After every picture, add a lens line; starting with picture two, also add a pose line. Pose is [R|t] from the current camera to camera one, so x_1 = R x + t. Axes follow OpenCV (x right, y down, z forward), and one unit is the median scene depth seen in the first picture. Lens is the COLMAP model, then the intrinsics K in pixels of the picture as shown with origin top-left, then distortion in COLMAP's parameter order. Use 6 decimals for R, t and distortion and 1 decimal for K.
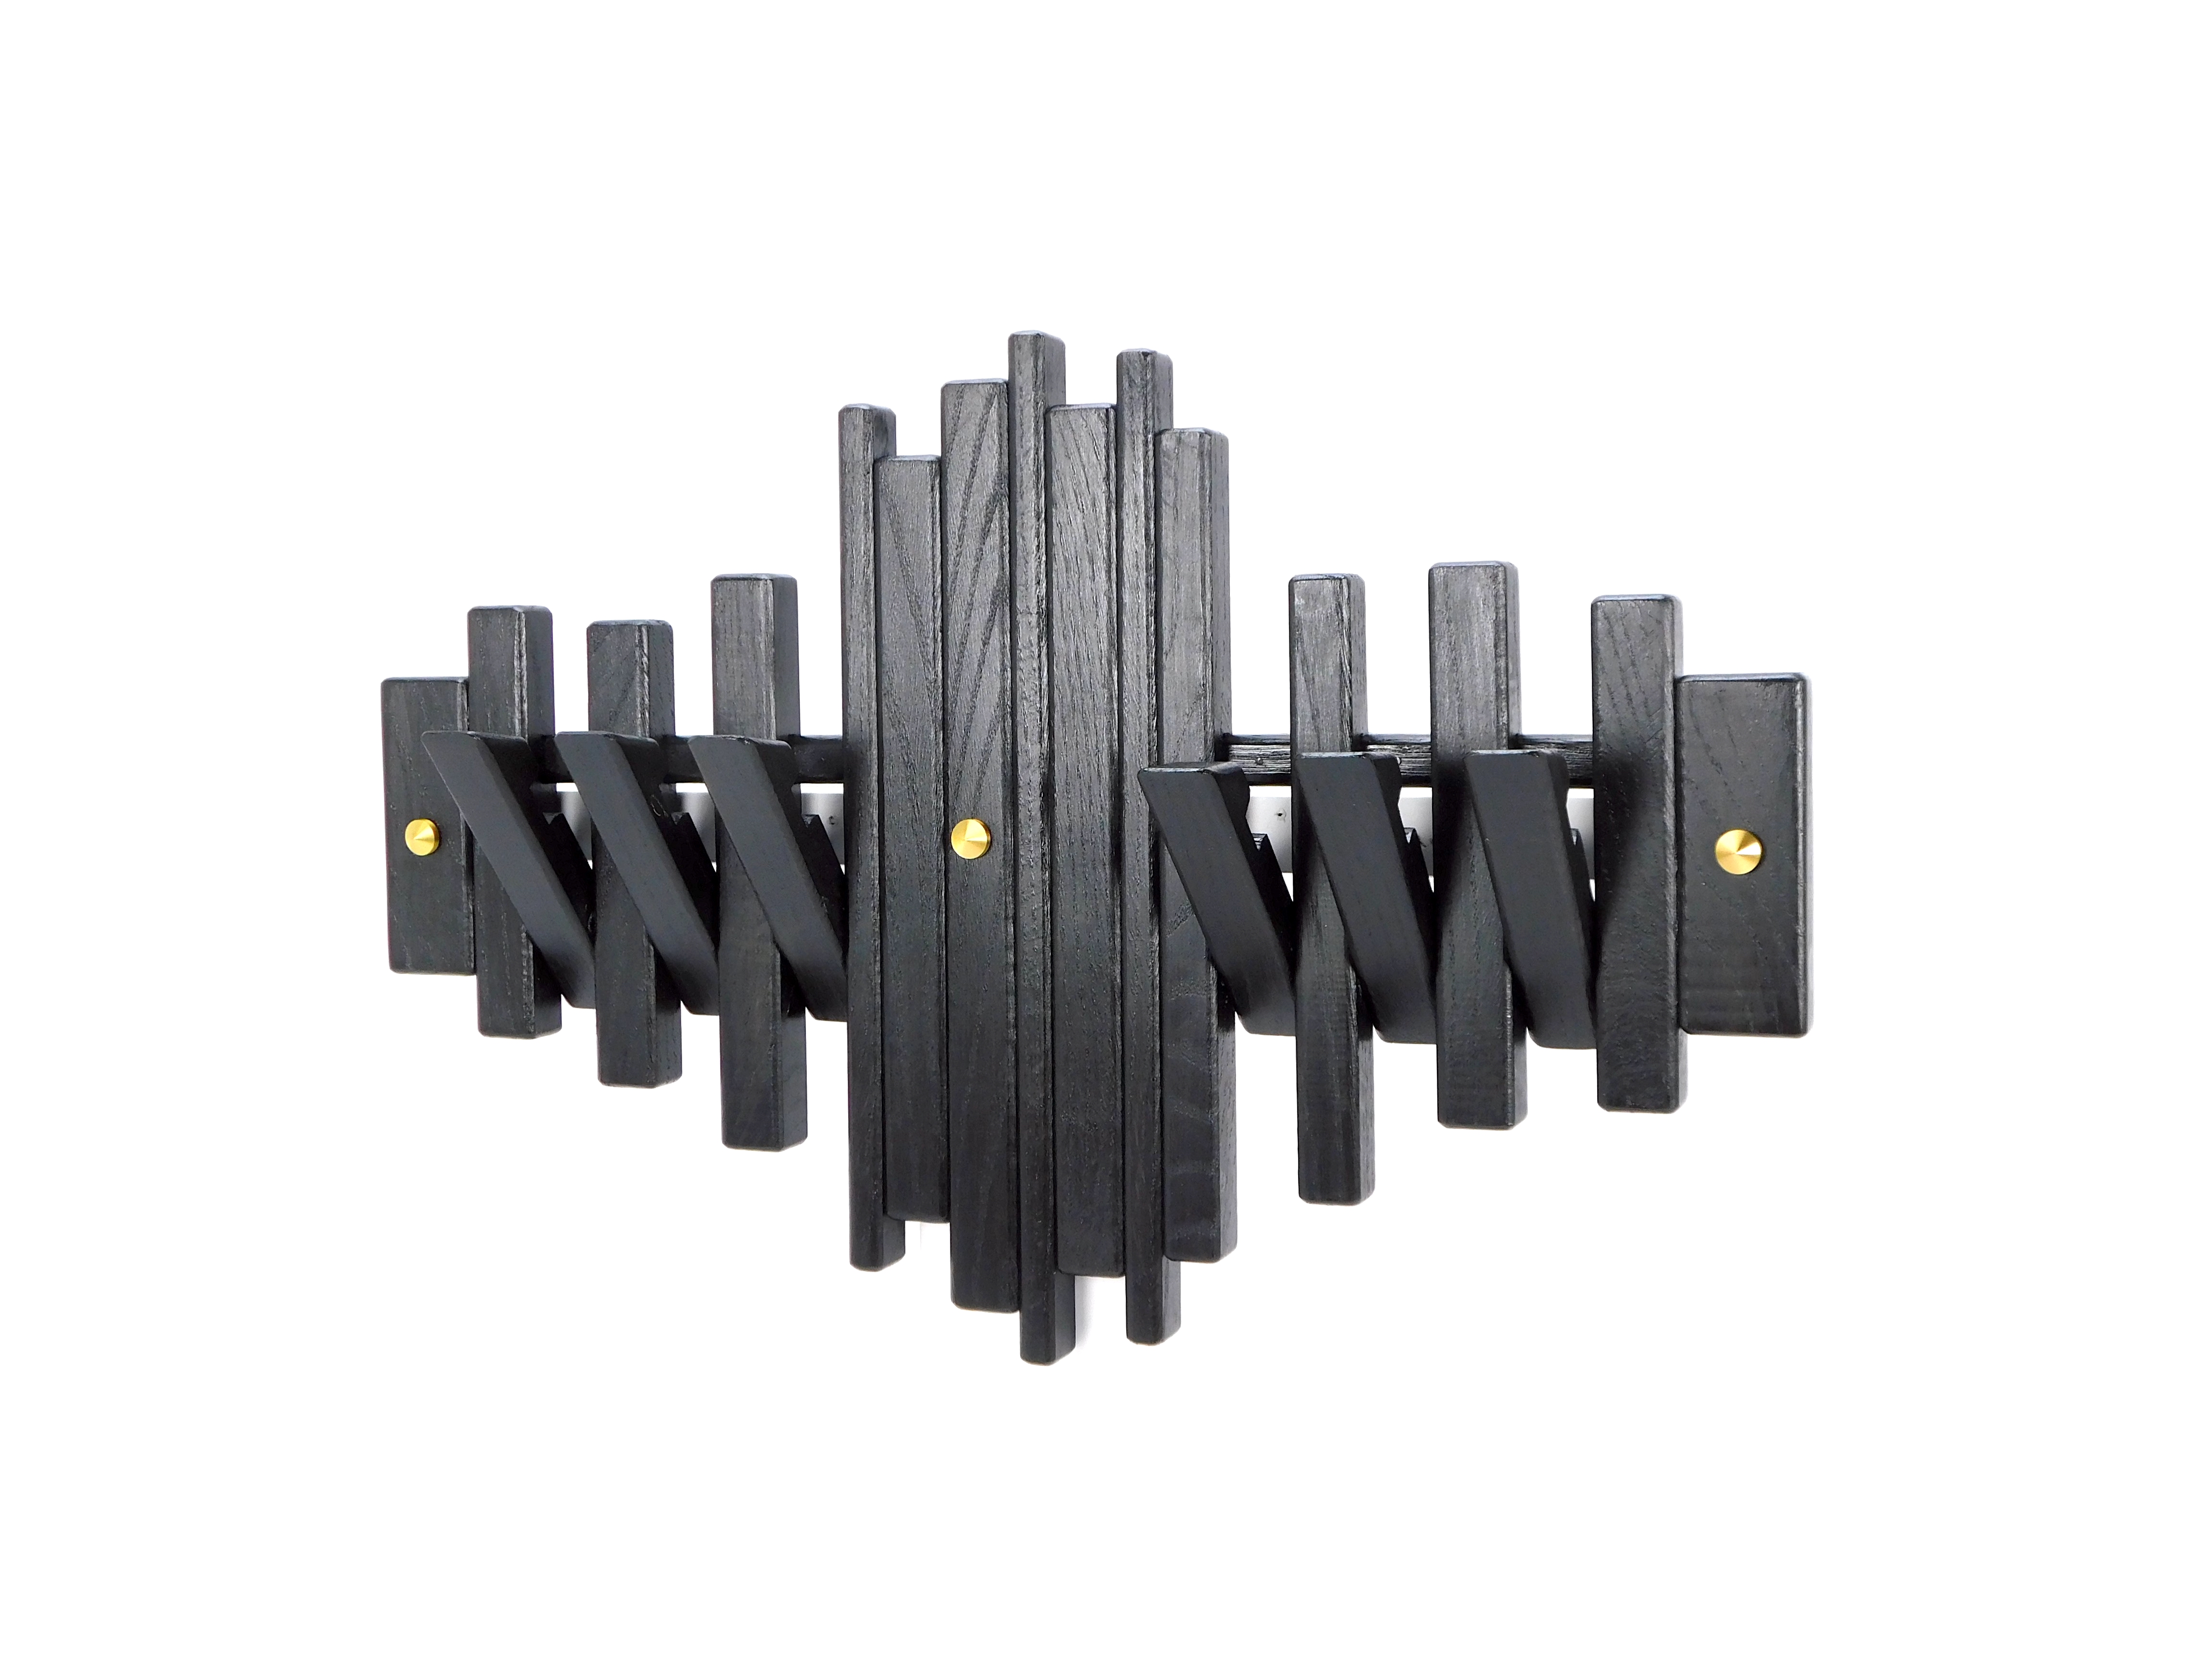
lens RADIAL K [[2611.2, 0, 1105.6], [0, 2611.2, 824.7], [0, 0, 1]] dist [-0.032384, 0.000000]
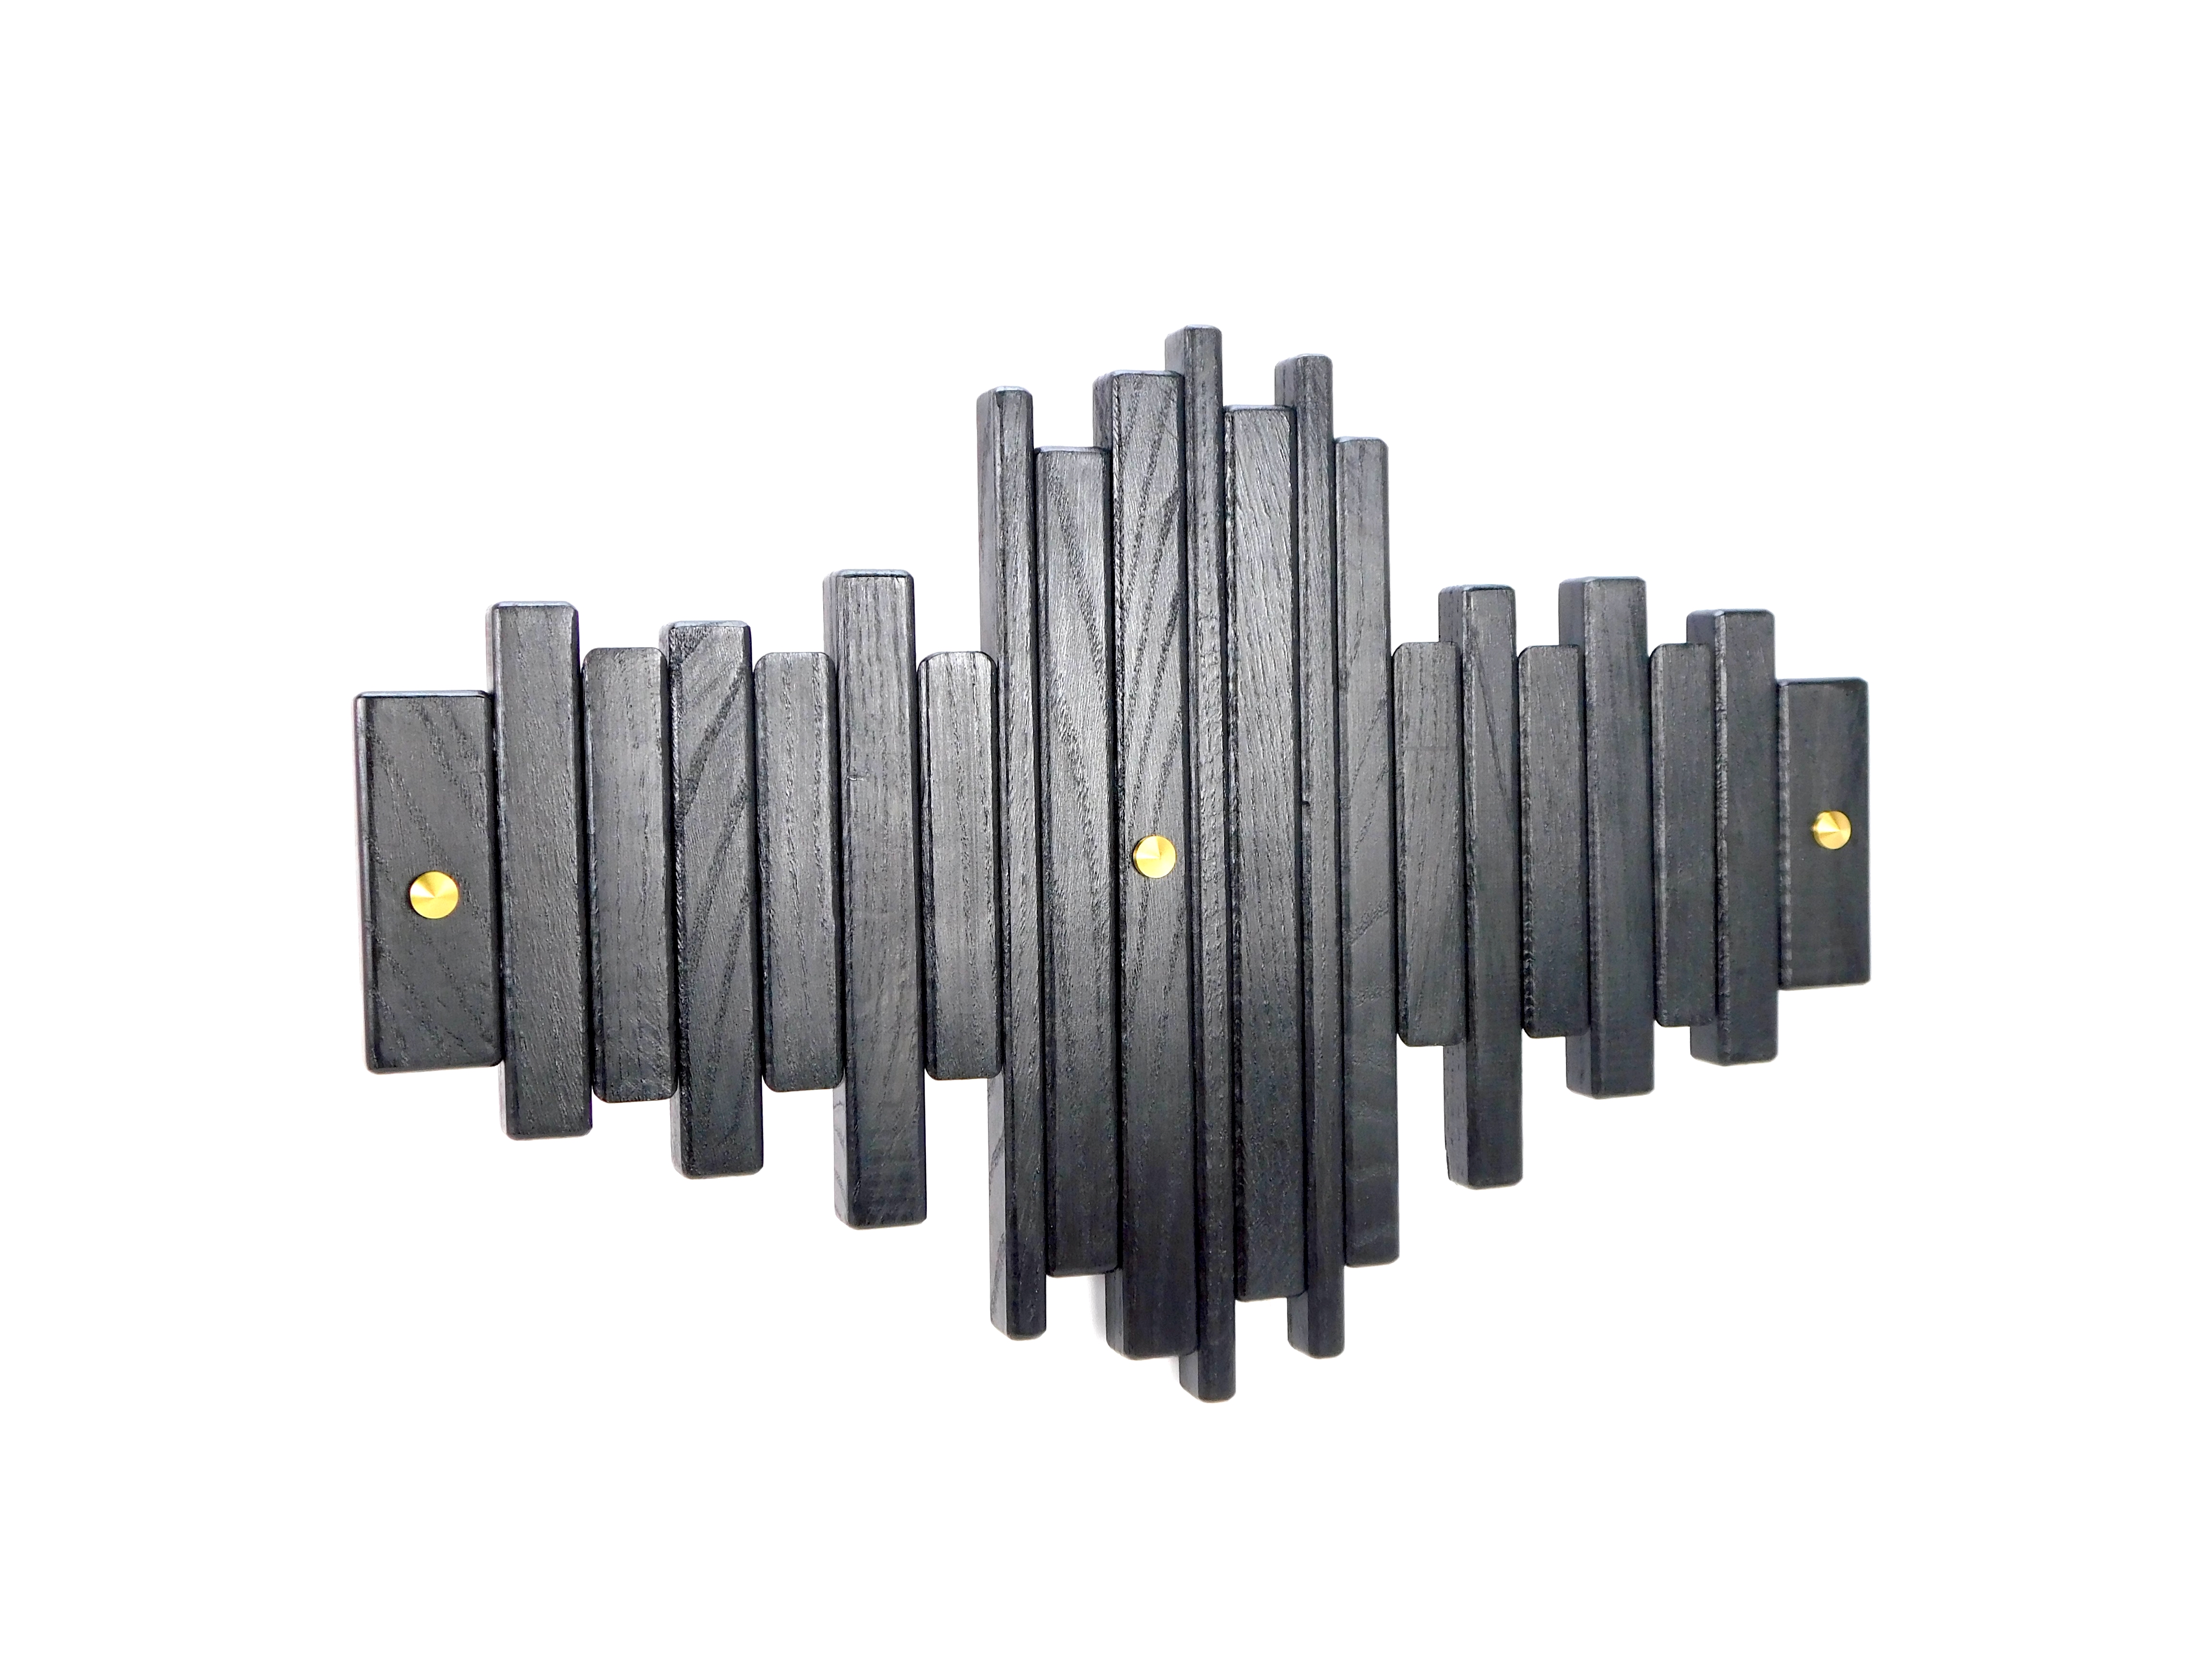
lens RADIAL K [[2611.2, 0, 1108.0], [0, 2611.2, 822.4], [0, 0, 1]] dist [-0.032384, 0.000000]
pose [[0.744530, -0.043142, 0.666194, -0.693711], [0.046114, 0.998850, 0.013147, -0.020598], [-0.665995, 0.020933, 0.745663, 0.310232]]
